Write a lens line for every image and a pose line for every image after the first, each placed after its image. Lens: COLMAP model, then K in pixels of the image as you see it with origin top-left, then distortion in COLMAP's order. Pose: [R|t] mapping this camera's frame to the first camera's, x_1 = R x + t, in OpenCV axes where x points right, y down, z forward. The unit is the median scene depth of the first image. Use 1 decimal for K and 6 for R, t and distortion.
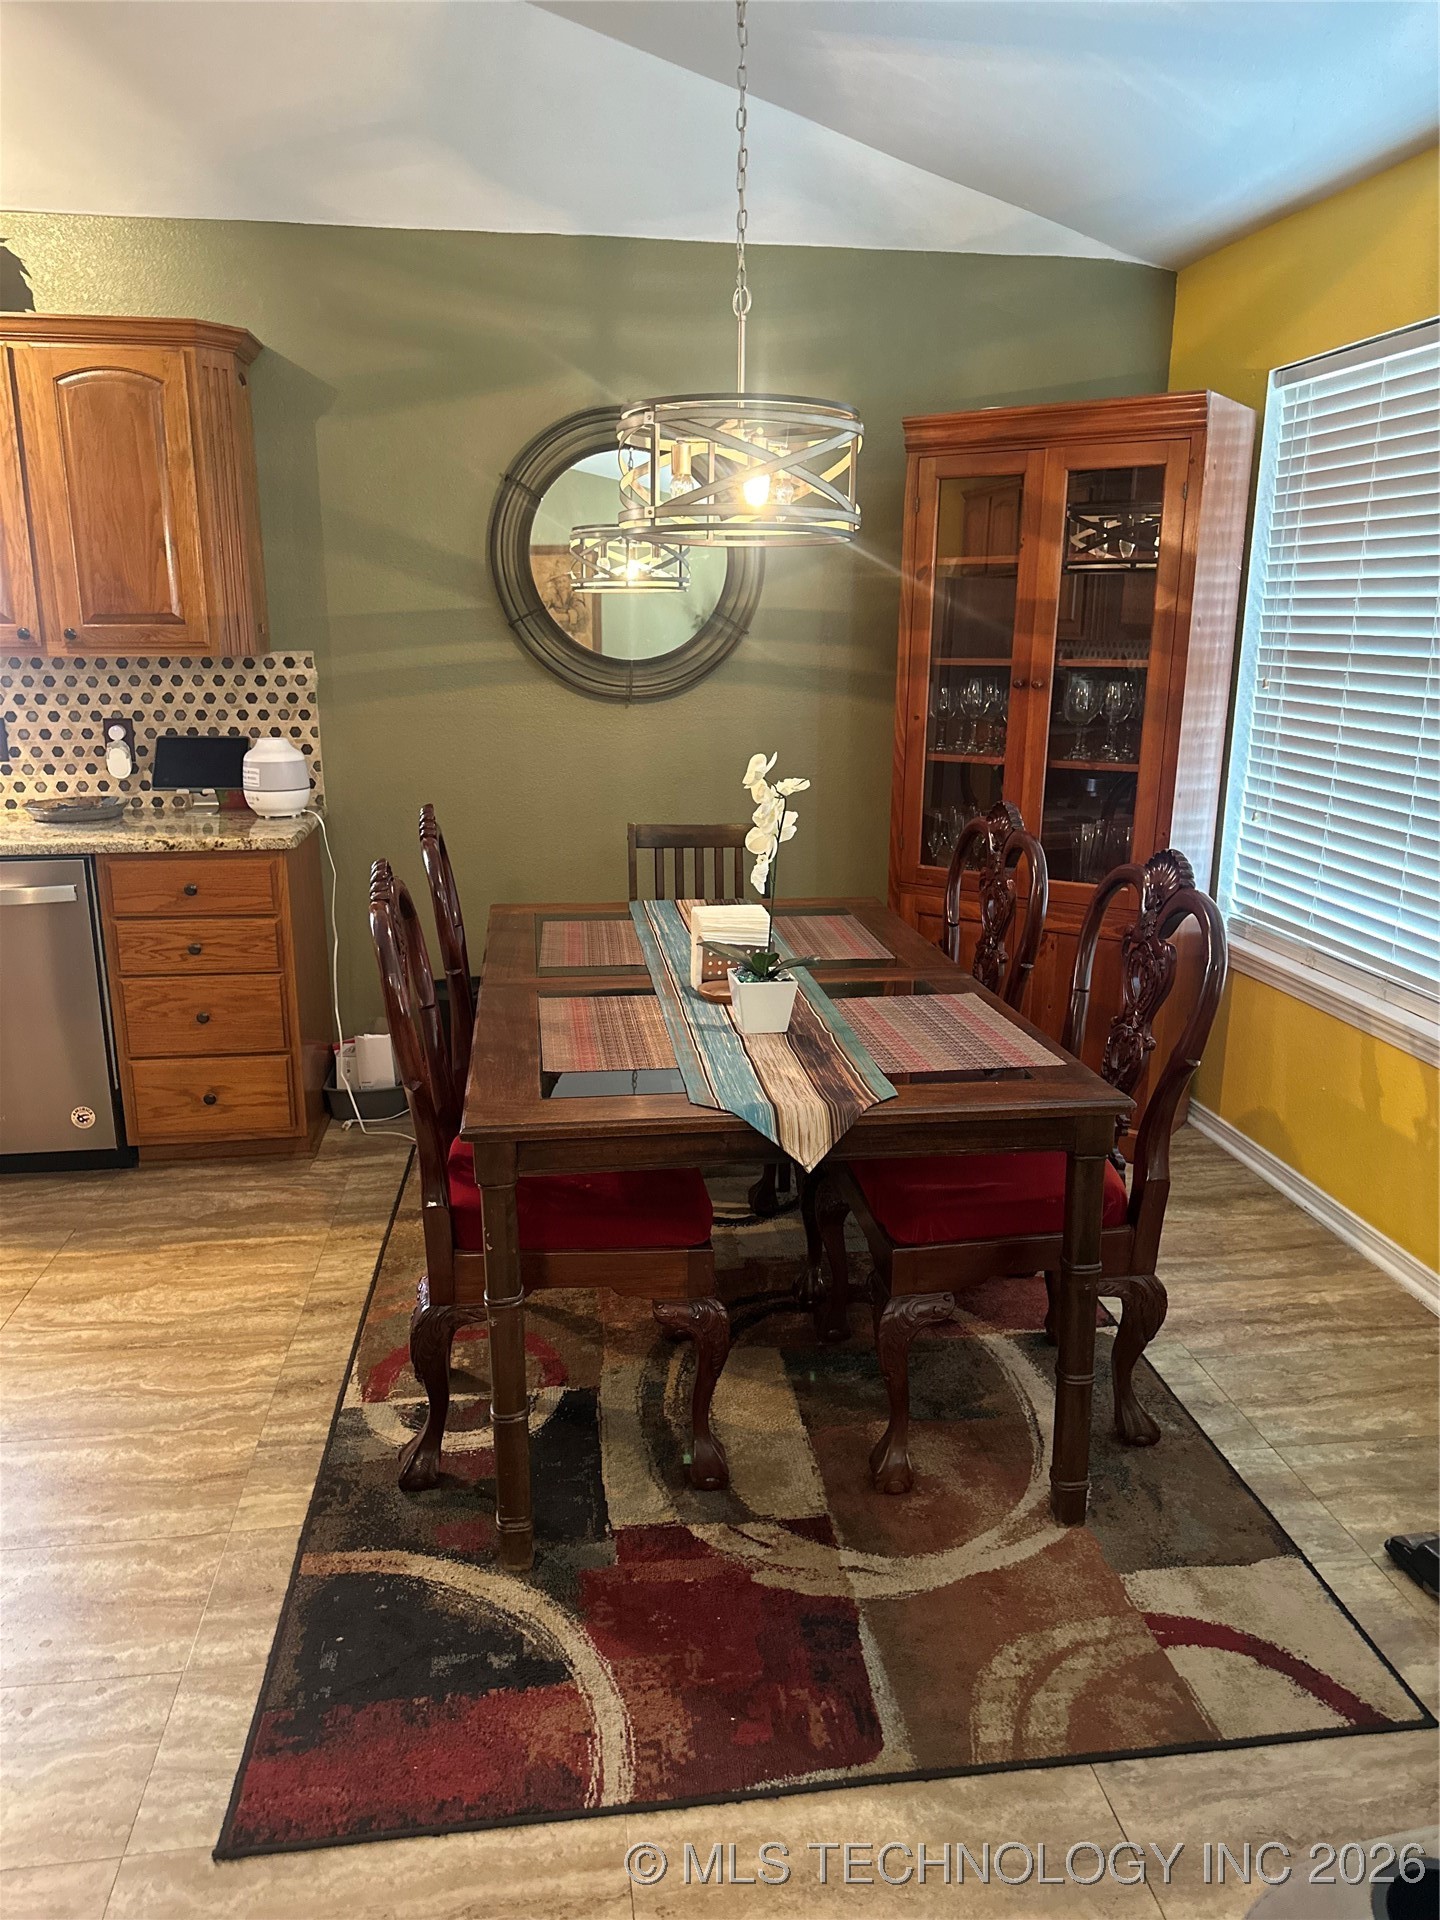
lens RADIAL K [[1365.0, 0, 712.1], [0, 1365.0, 966.7], [0, 0, 1]] dist [0.065410, -0.093622]
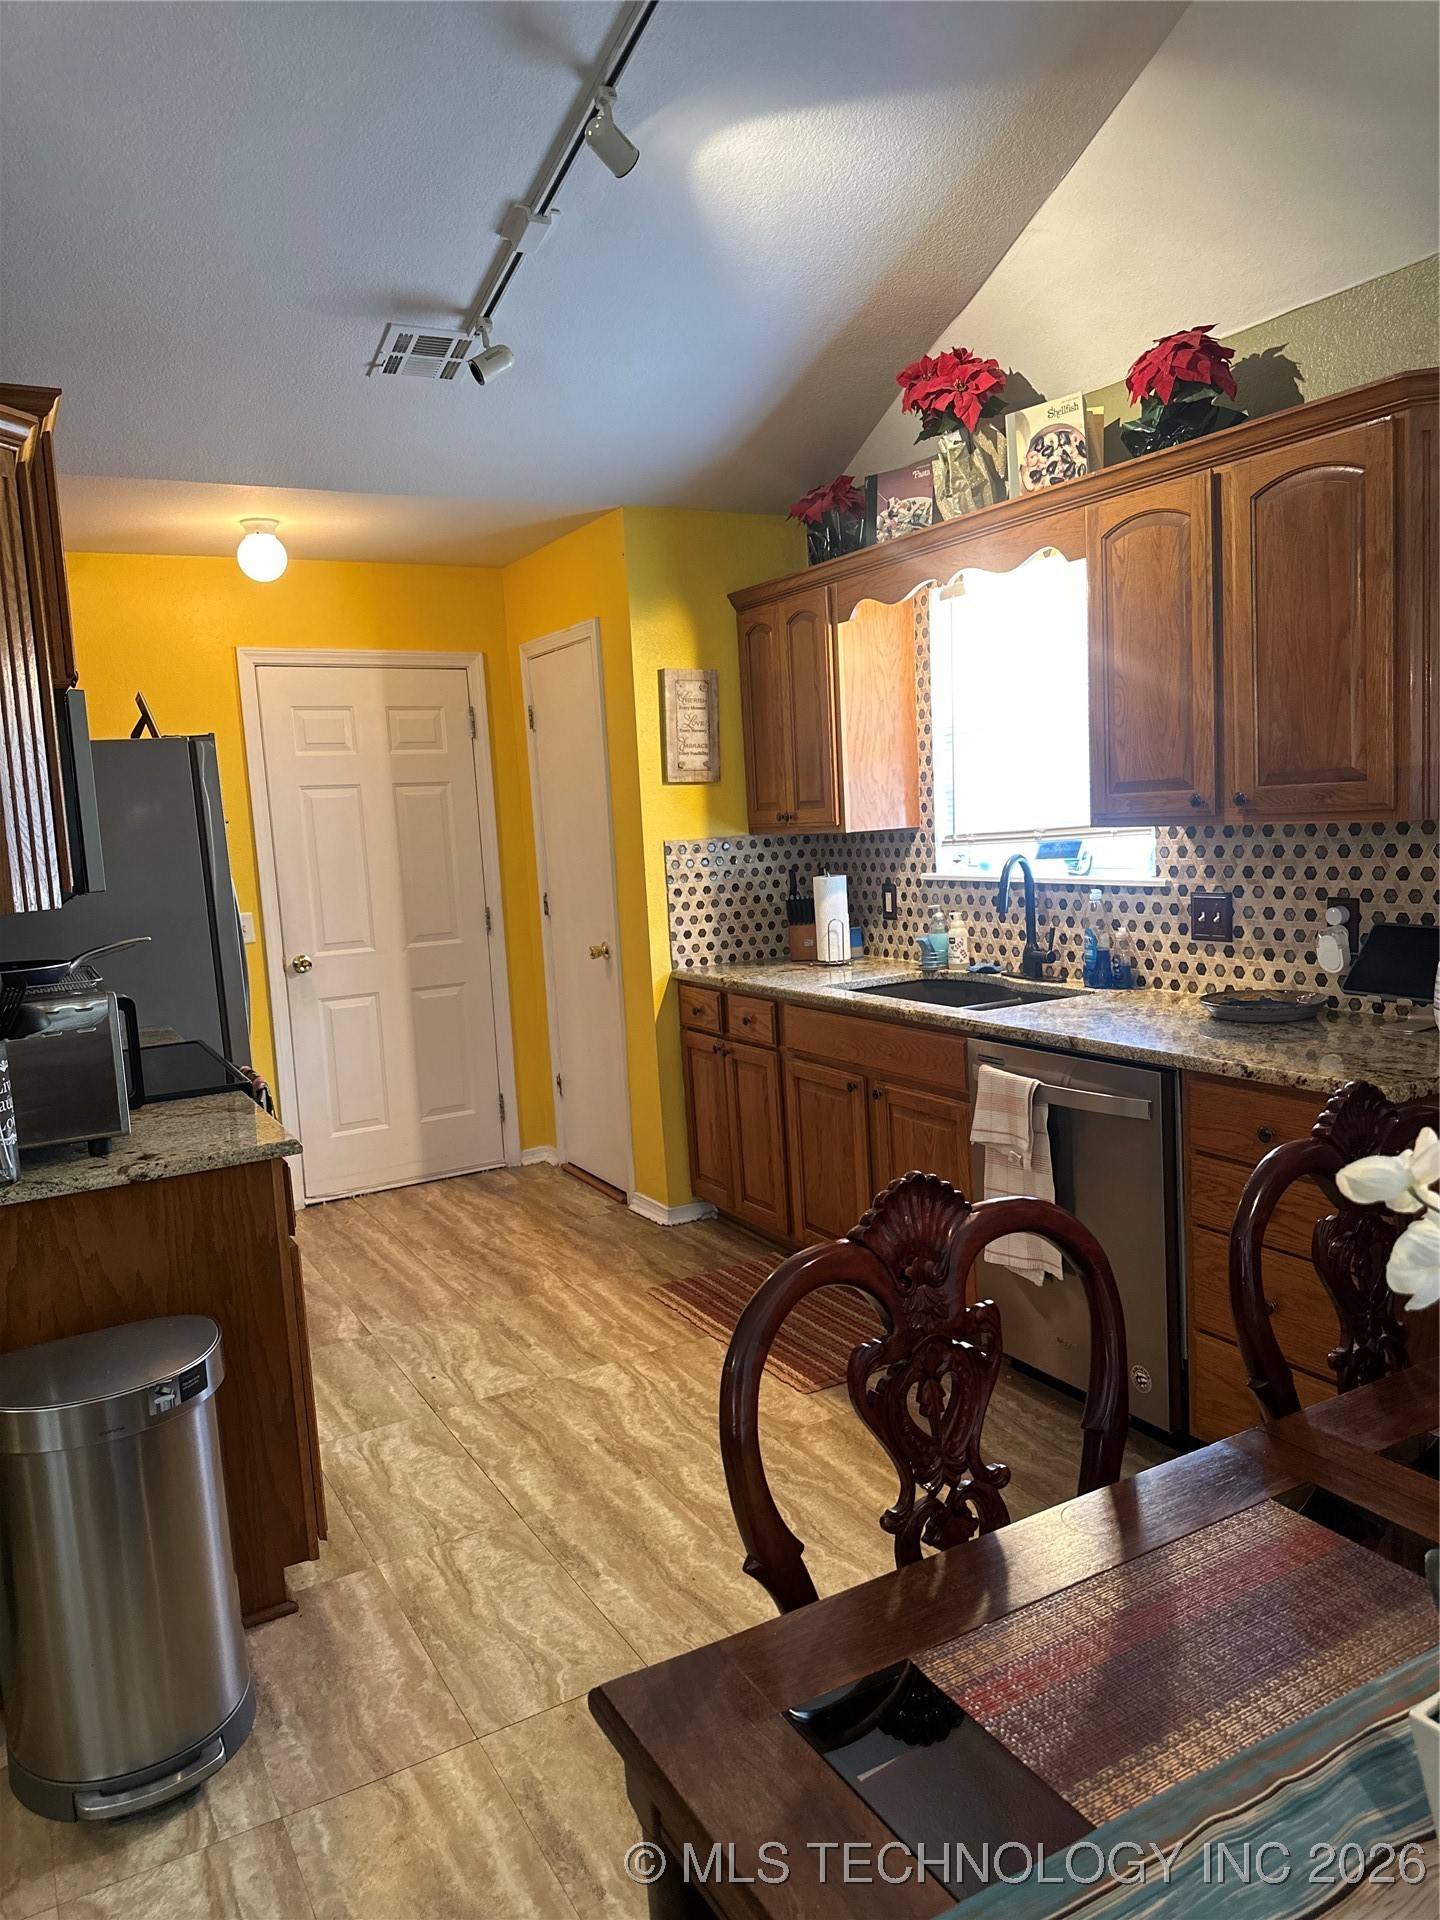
lens RADIAL K [[1365.0, 0, 696.4], [0, 1365.0, 963.5], [0, 0, 1]] dist [0.065410, -0.093622]
pose [[0.358346, 0.084430, -0.929763, 0.172425], [-0.173722, 0.984539, 0.022449, -0.096978], [0.917283, 0.153476, 0.367473, 0.378668]]
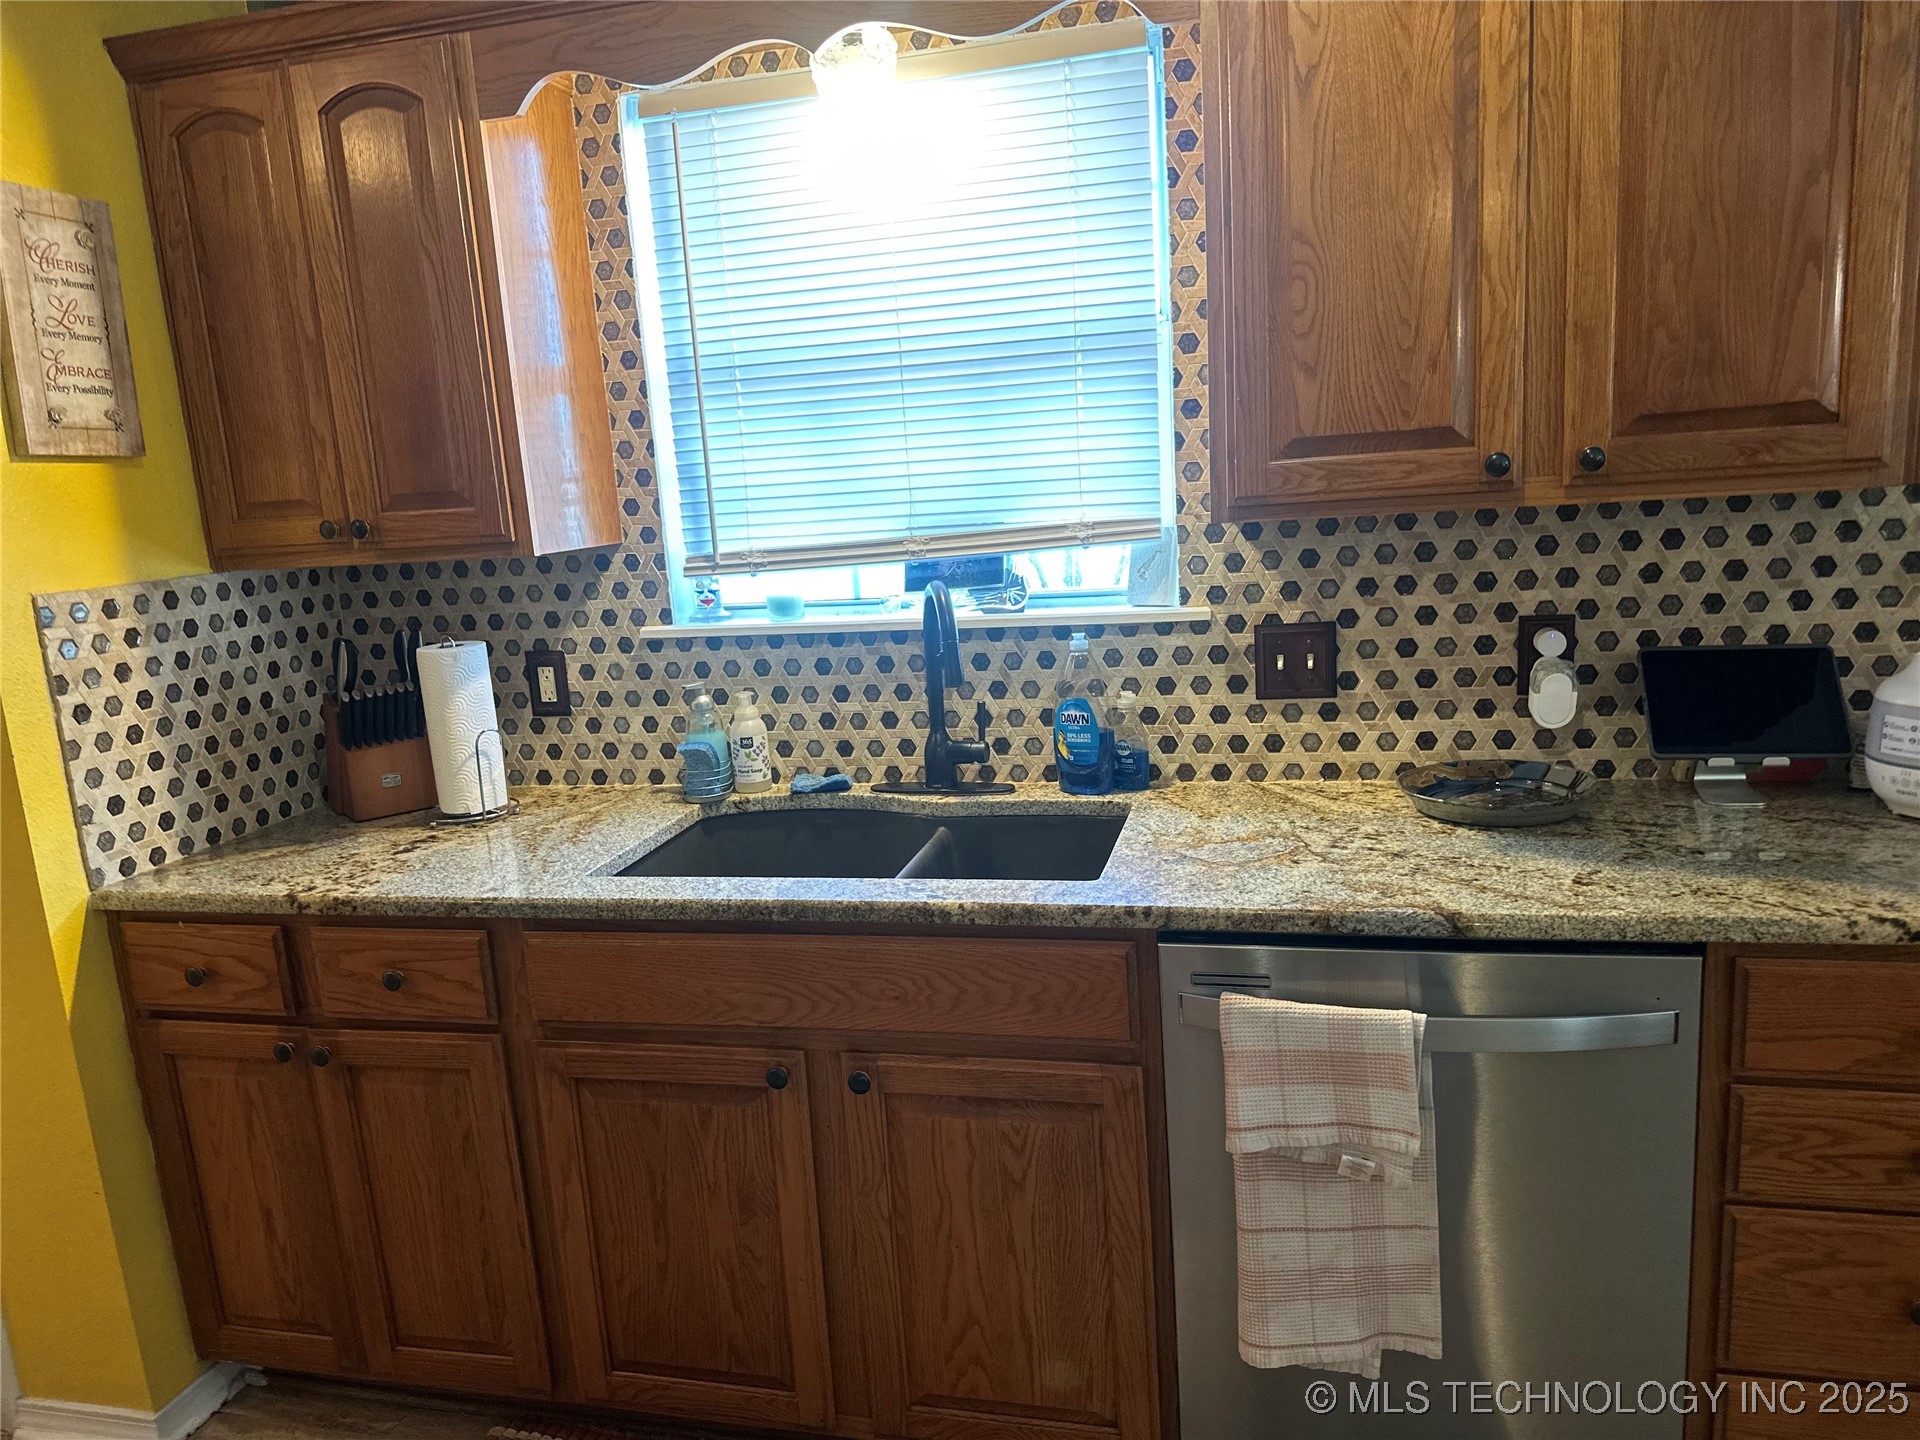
lens RADIAL K [[1365.0, 0, 972.1], [0, 1365.0, 726.3], [0, 0, 1]] dist [0.065410, -0.093622]
pose [[0.931543, 0.008717, -0.363526, -0.446100], [-0.025472, 0.998821, -0.041321, -0.110443], [0.362737, 0.047752, 0.930667, 0.431191]]
